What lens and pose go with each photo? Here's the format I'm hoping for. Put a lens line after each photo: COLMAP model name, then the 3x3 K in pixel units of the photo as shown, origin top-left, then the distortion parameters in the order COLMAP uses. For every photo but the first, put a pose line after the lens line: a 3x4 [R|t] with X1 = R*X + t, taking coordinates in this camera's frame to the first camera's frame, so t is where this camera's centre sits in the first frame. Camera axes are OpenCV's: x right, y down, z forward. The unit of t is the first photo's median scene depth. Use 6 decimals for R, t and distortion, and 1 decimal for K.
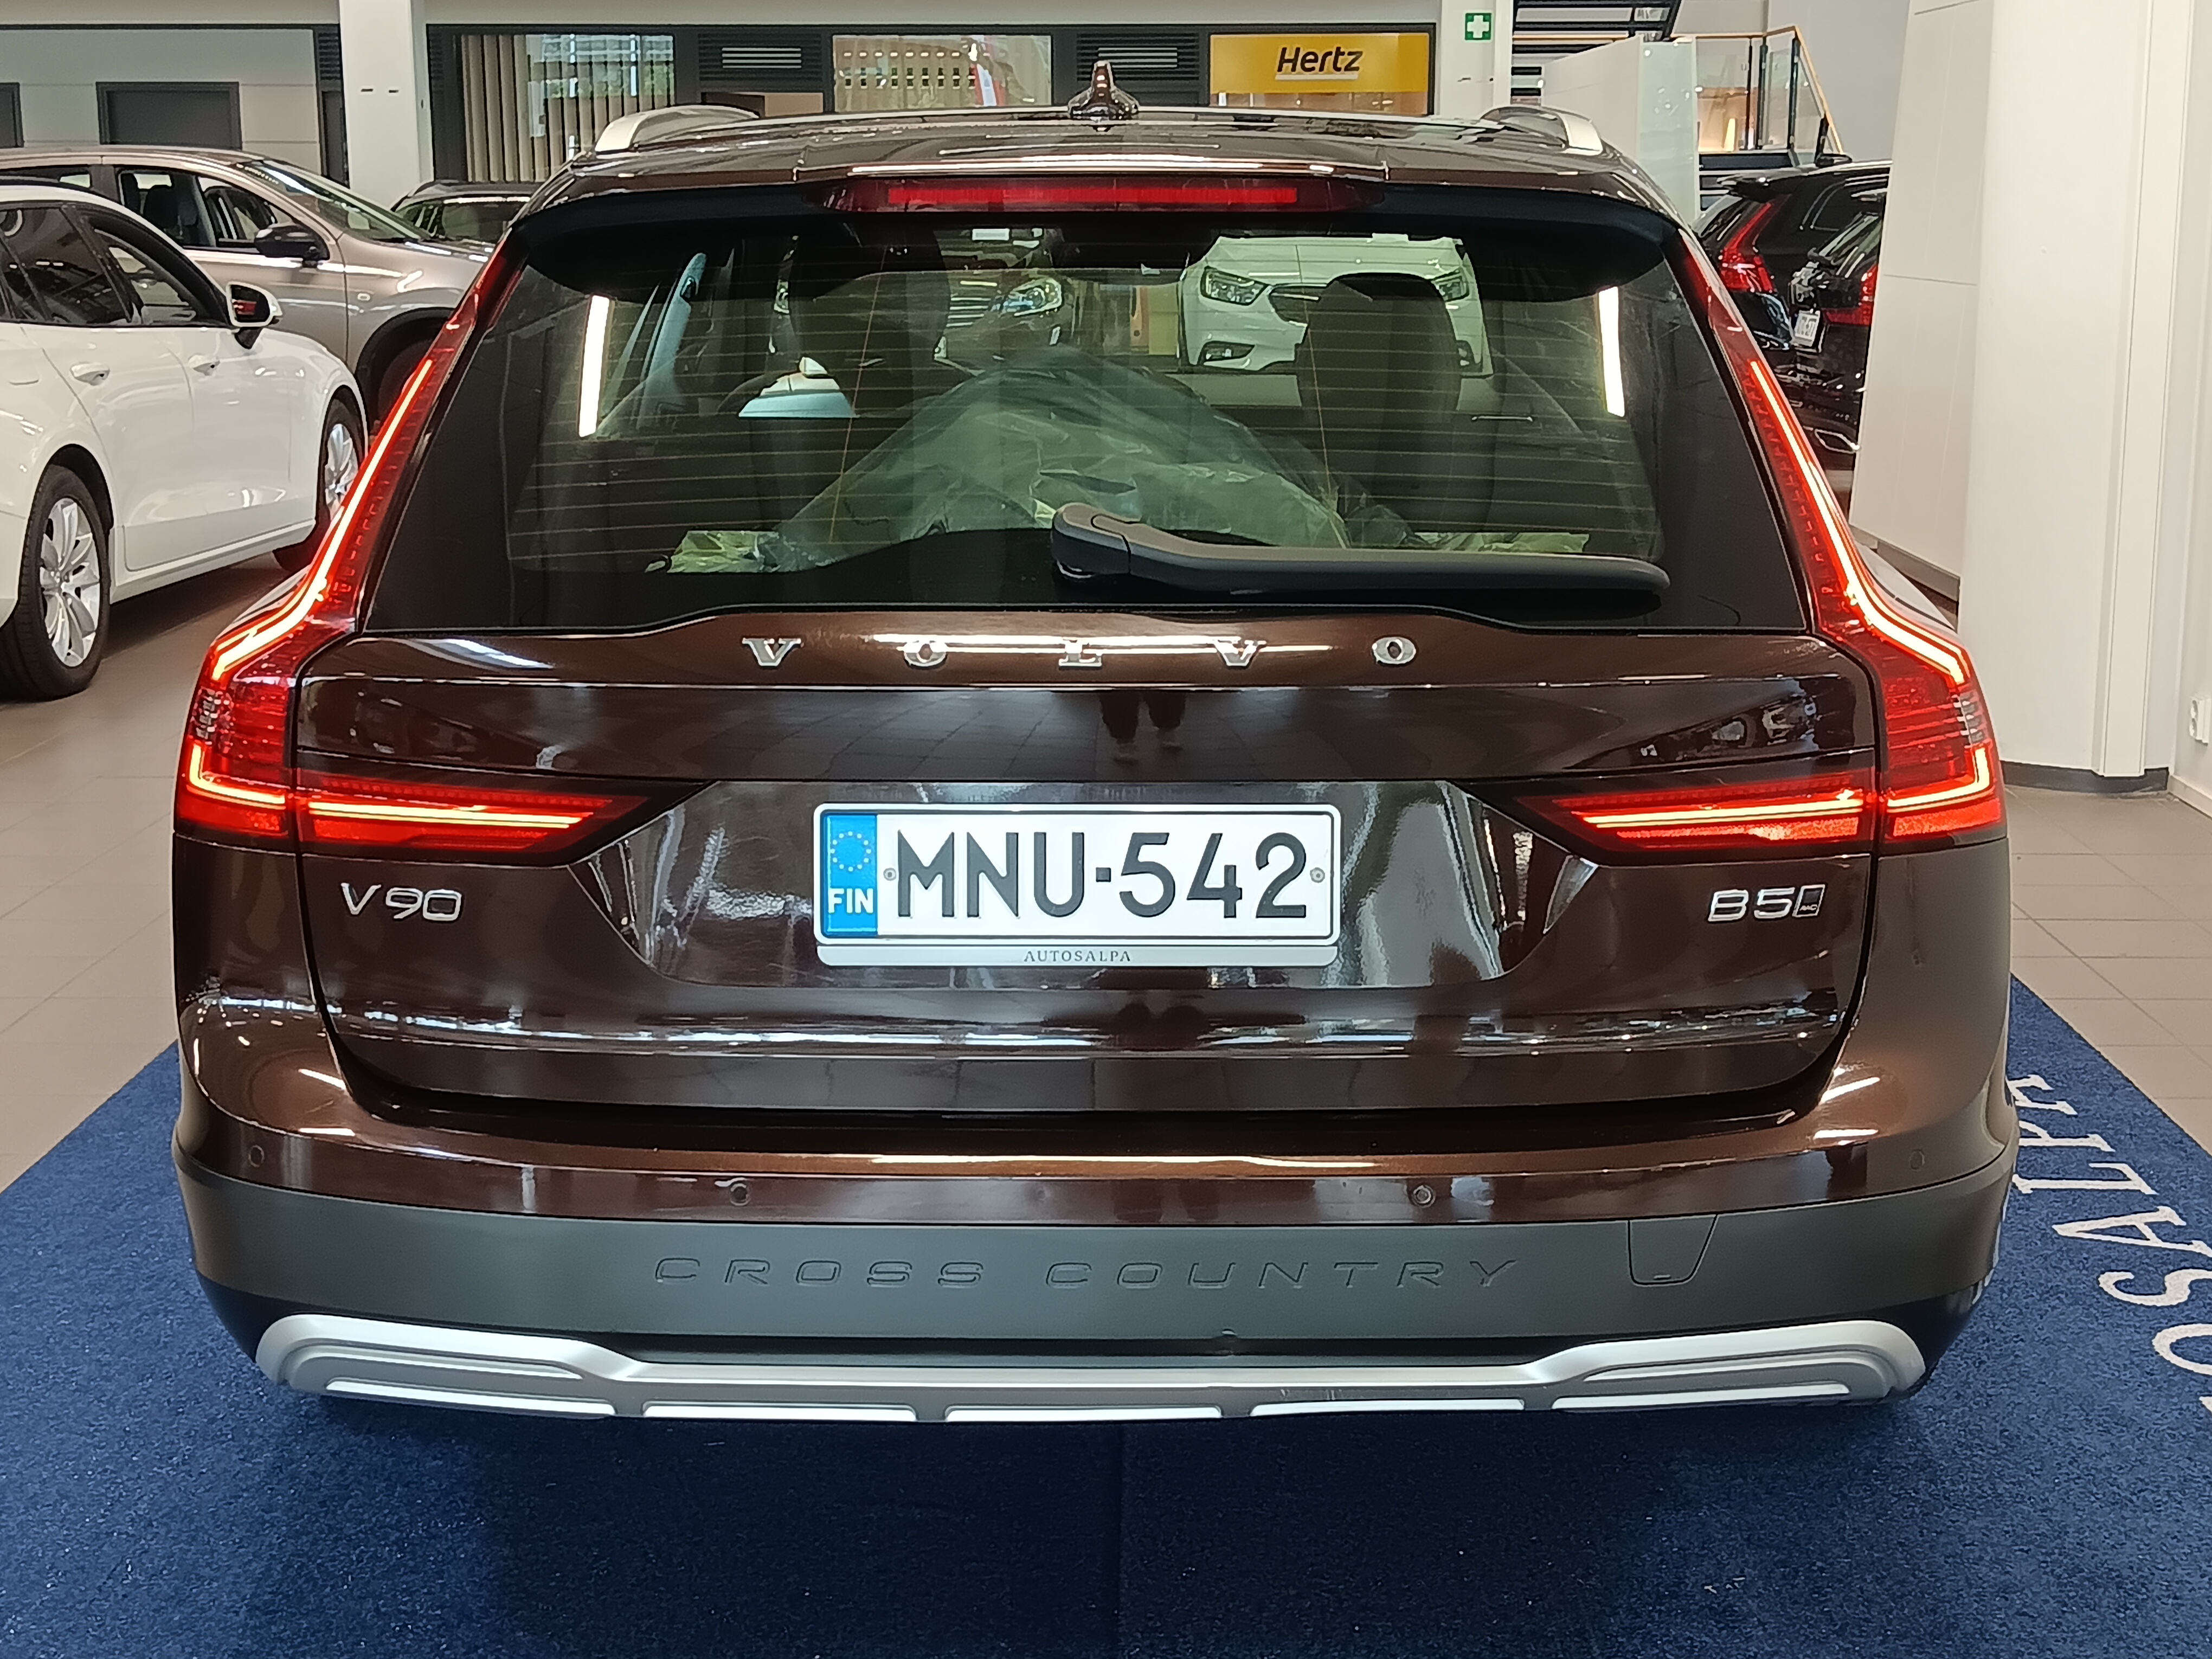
lens RADIAL K [[3152.3, 0, 1101.0], [0, 3152.3, 835.7], [0, 0, 1]] dist [0.047904, 0.000000]
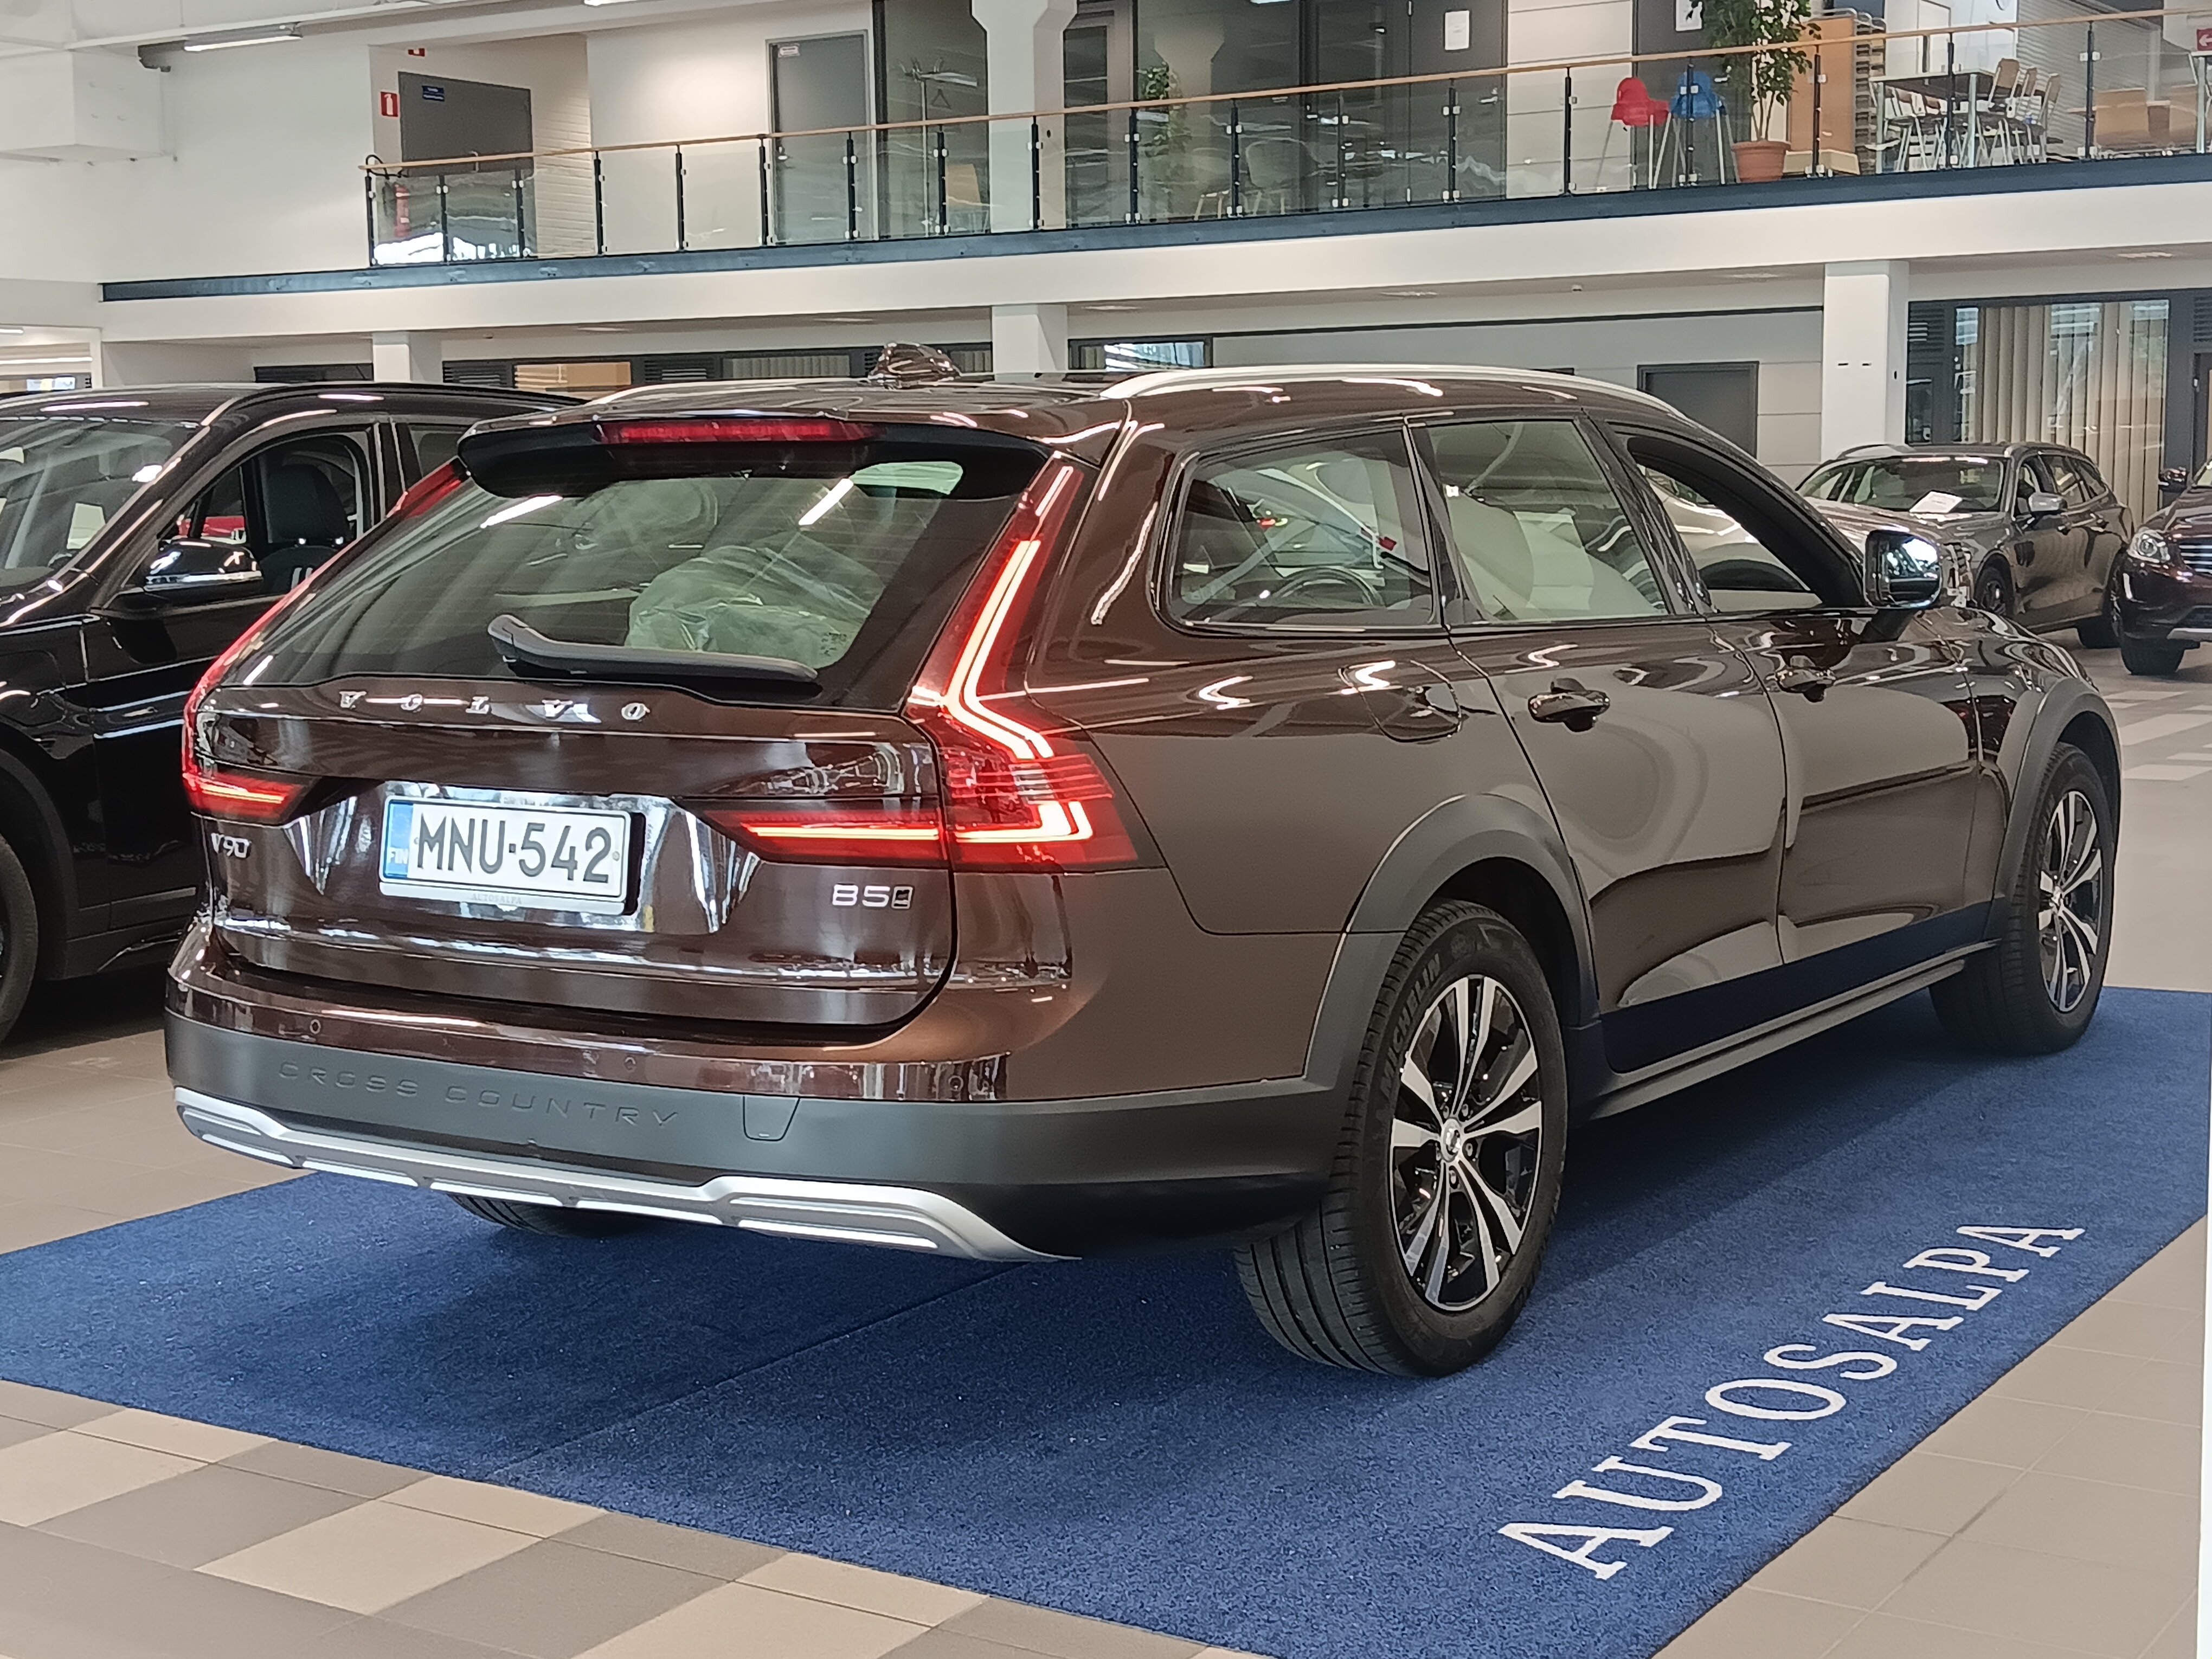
lens RADIAL K [[3152.3, 0, 1120.0], [0, 3152.3, 828.0], [0, 0, 1]] dist [0.047904, 0.000000]
pose [[0.848148, 0.052017, -0.527200, 1.101932], [-0.097215, 0.993550, -0.058368, 0.065495], [0.520764, 0.100756, 0.847734, -0.194424]]
